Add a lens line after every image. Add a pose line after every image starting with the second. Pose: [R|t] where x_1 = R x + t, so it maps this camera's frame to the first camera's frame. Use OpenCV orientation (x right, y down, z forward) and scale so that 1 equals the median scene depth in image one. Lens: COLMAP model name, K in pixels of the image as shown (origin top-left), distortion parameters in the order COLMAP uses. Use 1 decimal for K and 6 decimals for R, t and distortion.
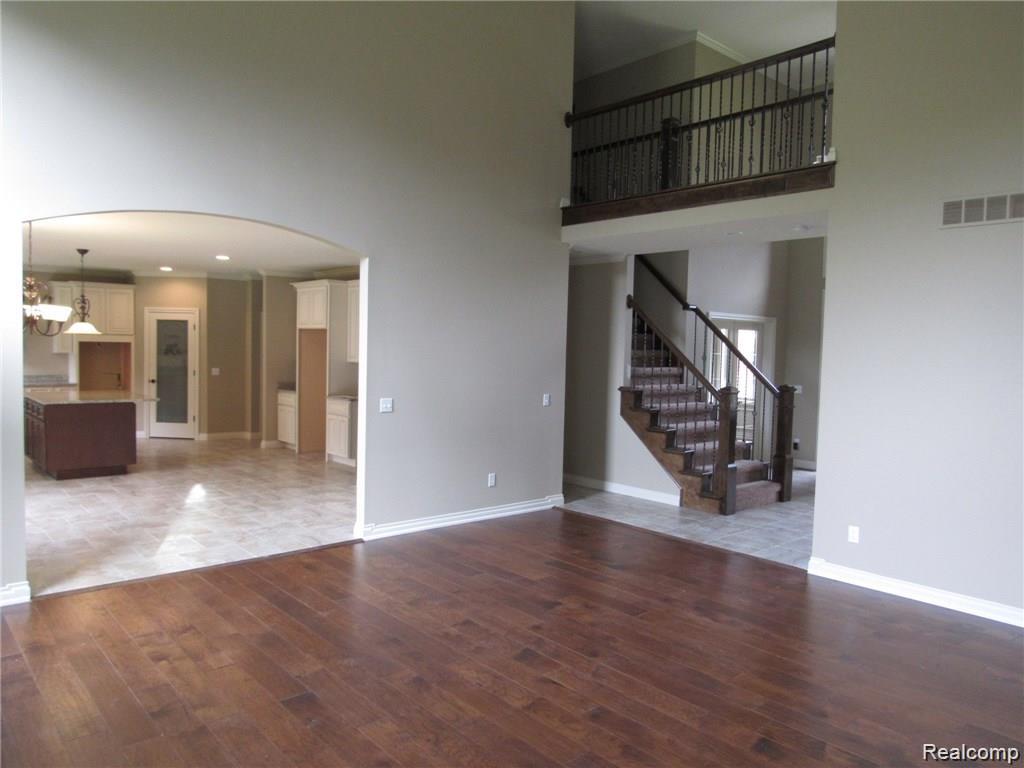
lens RADIAL K [[733.3, 0, 512.0], [0, 733.3, 384.0], [0, 0, 1]] dist [-0.029407, 0.011927]
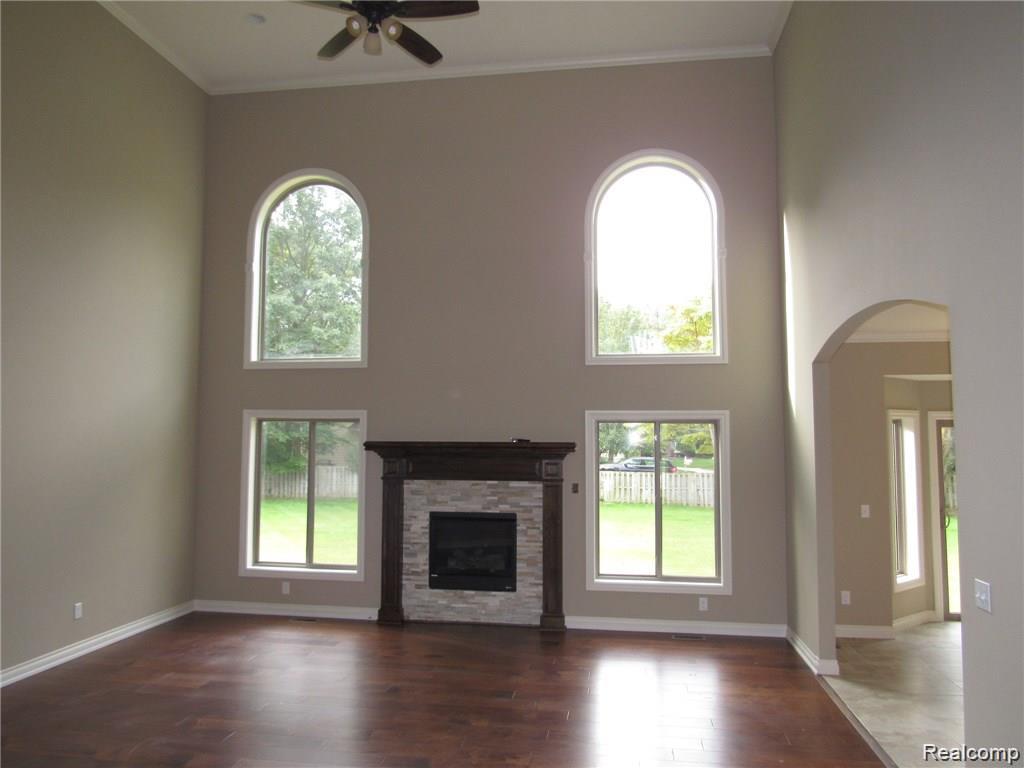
lens RADIAL K [[733.3, 0, 512.0], [0, 733.3, 384.0], [0, 0, 1]] dist [-0.029407, 0.011927]
pose [[-0.769588, -0.071575, -0.634517, 0.374780], [-0.053967, 0.997433, -0.047057, -0.070108], [0.636256, -0.001972, -0.771475, 1.169075]]
